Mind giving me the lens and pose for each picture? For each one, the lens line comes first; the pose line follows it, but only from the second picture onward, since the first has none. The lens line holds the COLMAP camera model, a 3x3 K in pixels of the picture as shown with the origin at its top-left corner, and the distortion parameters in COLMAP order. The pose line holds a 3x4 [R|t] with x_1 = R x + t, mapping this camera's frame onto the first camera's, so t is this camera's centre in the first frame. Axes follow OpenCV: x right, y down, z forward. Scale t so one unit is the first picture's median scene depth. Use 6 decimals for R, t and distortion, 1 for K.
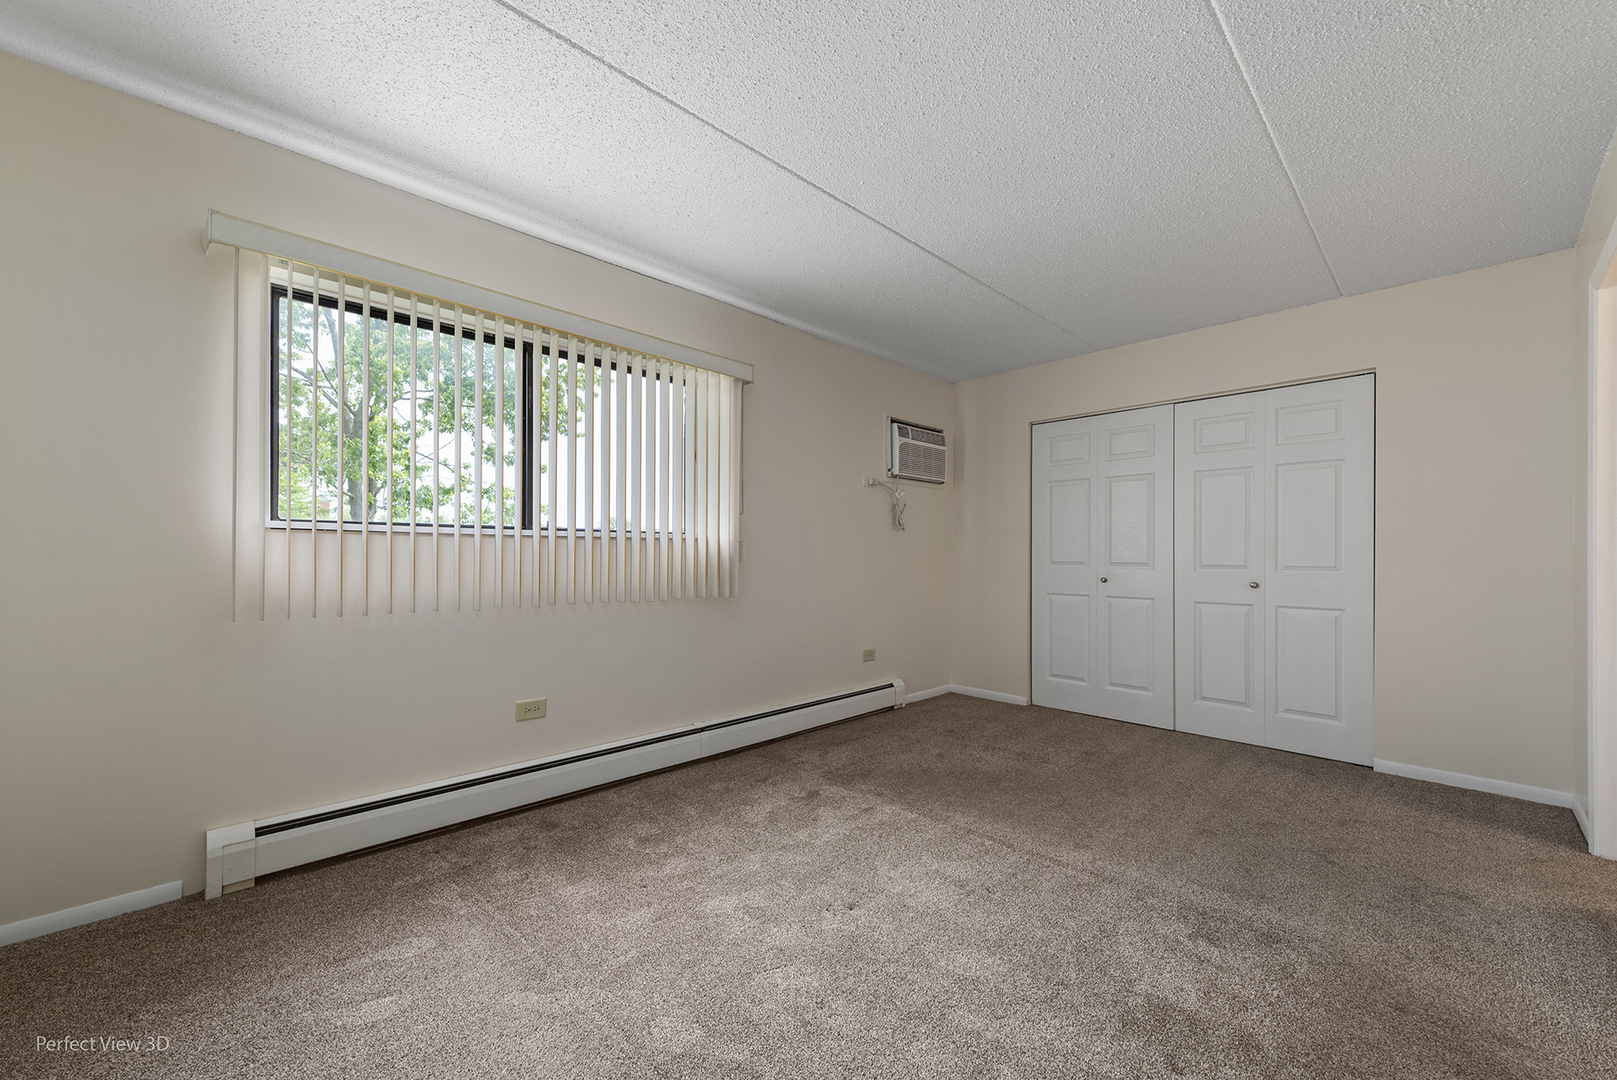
lens RADIAL K [[643.7, 0, 795.6], [0, 643.7, 549.8], [0, 0, 1]] dist [0.006016, -0.001584]
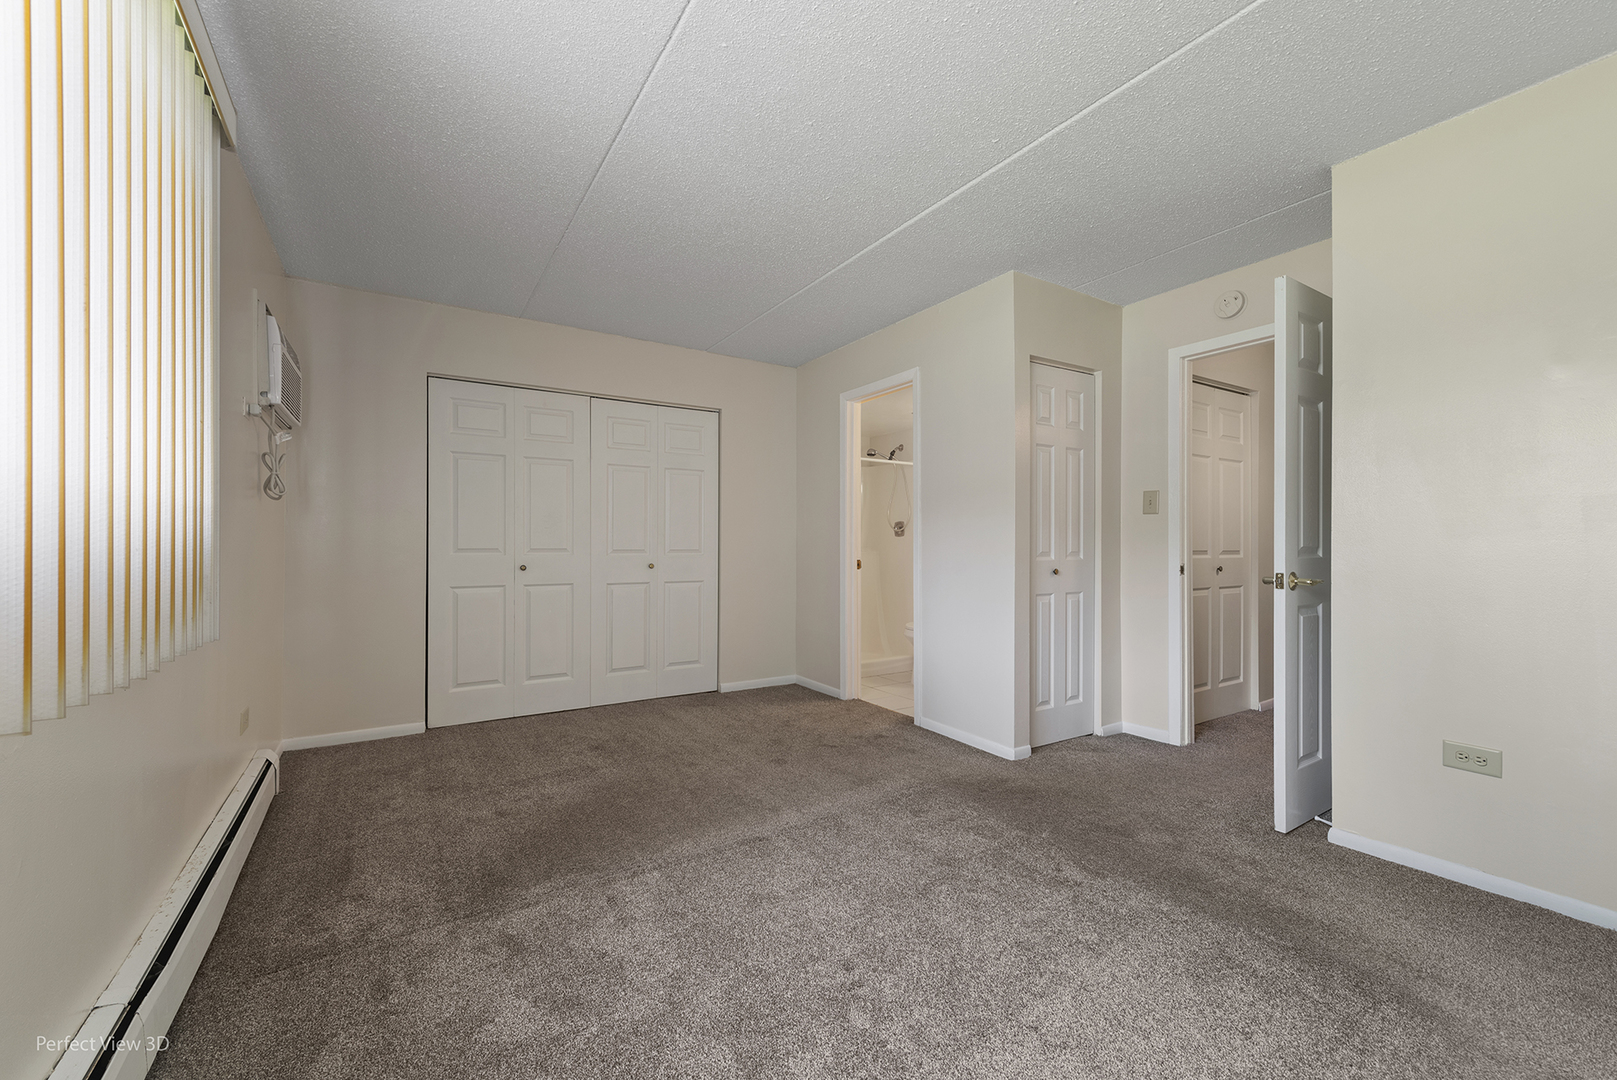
lens RADIAL K [[643.7, 0, 795.4], [0, 643.7, 541.5], [0, 0, 1]] dist [0.006016, -0.001584]
pose [[0.193953, -0.002507, 0.981008, -0.440295], [-0.009457, 0.999945, 0.004425, 0.001694], [-0.980965, -0.010135, 0.193919, 0.543257]]
